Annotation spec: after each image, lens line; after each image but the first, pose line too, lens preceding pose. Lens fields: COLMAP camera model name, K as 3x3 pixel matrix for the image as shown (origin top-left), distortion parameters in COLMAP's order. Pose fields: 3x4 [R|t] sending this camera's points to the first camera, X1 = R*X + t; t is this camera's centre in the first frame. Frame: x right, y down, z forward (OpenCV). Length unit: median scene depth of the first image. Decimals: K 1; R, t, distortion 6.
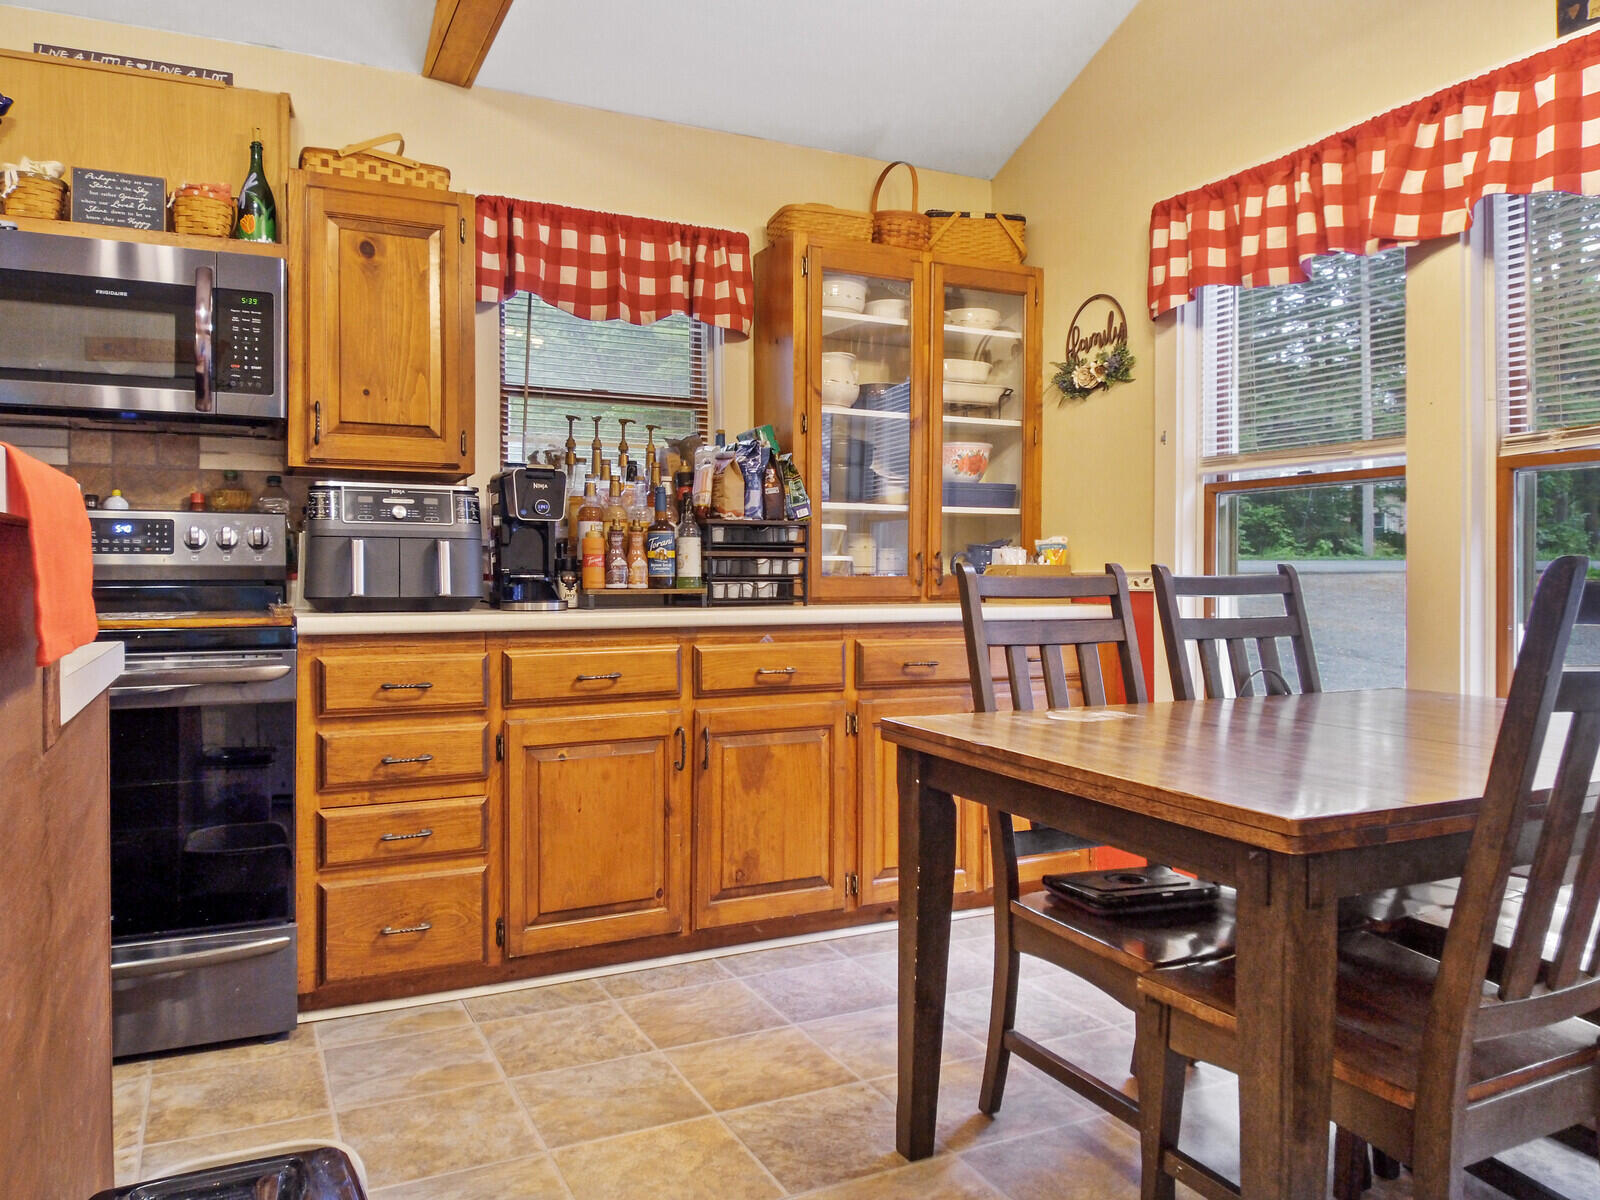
lens RADIAL K [[1132.4, 0, 798.8], [0, 1132.4, 590.1], [0, 0, 1]] dist [-0.025693, -0.009268]
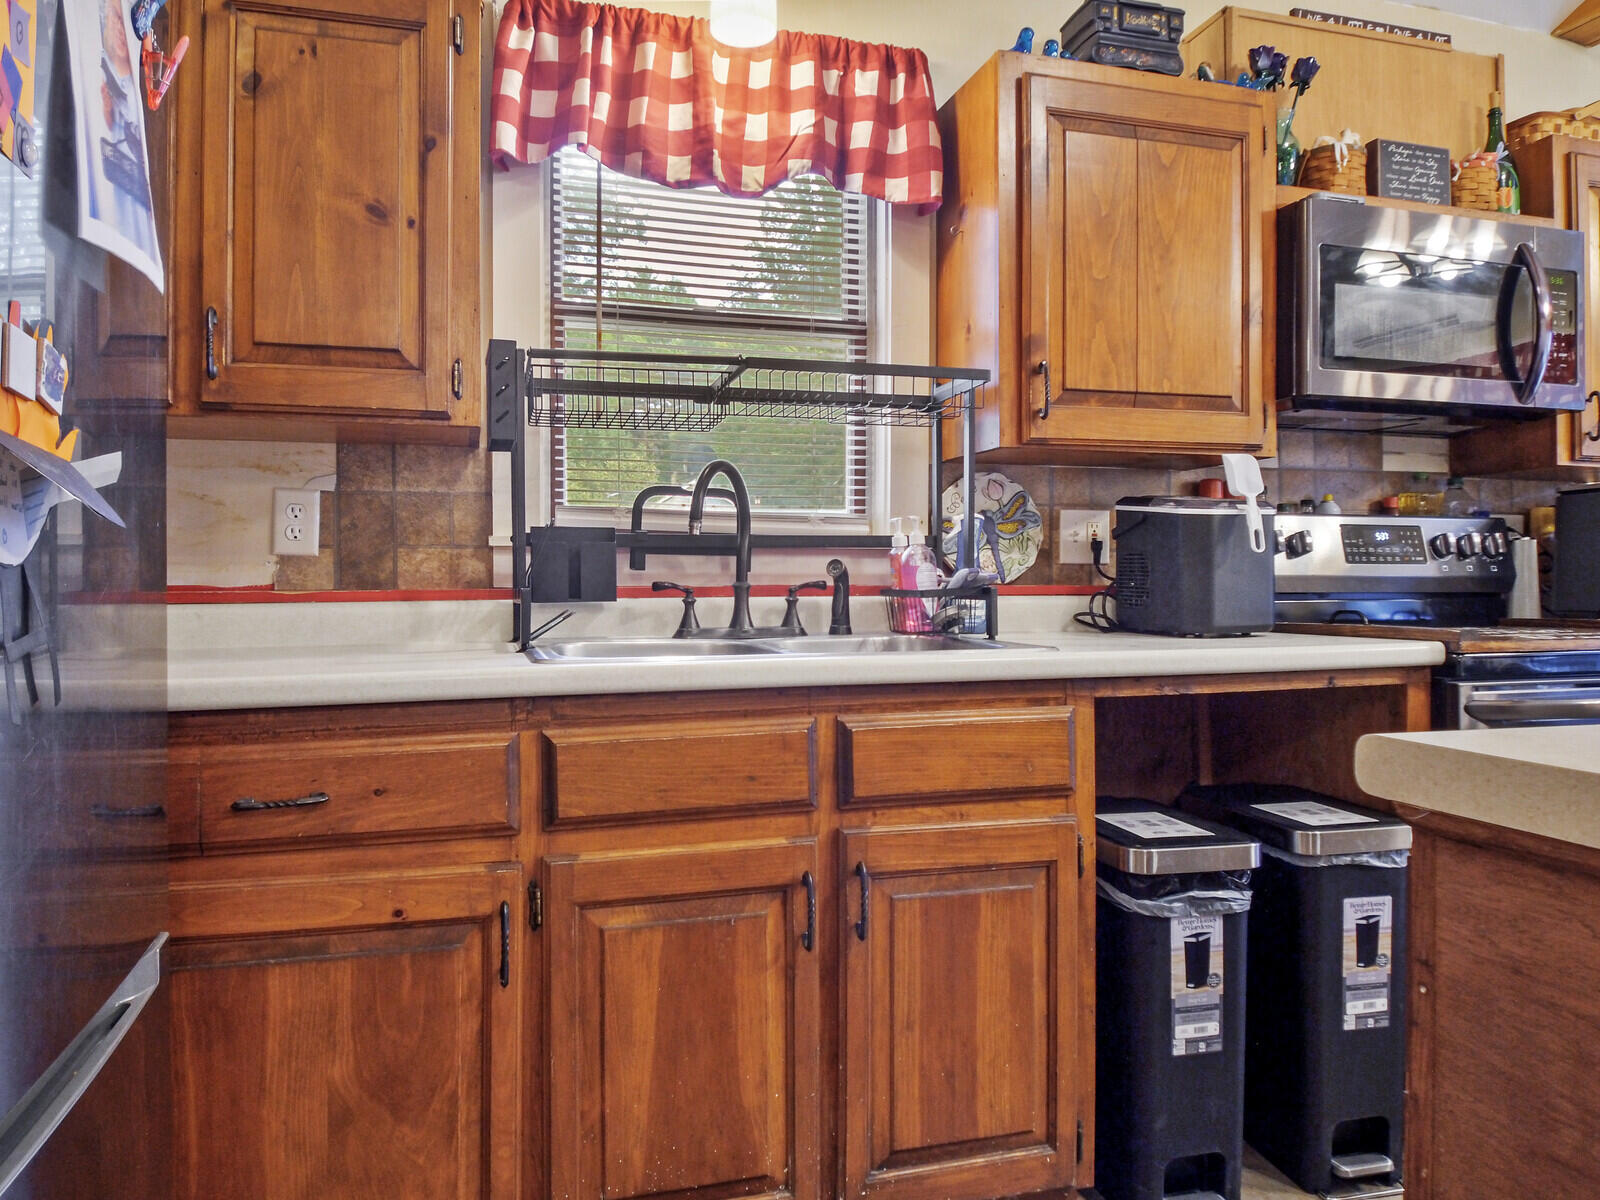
lens RADIAL K [[1132.4, 0, 801.5], [0, 1132.4, 599.7], [0, 0, 1]] dist [-0.025693, -0.009268]
pose [[0.985699, -0.008548, -0.168300, -0.932018], [0.007960, 0.999960, -0.004168, -0.003355], [0.168329, 0.002769, 0.985727, 0.020202]]
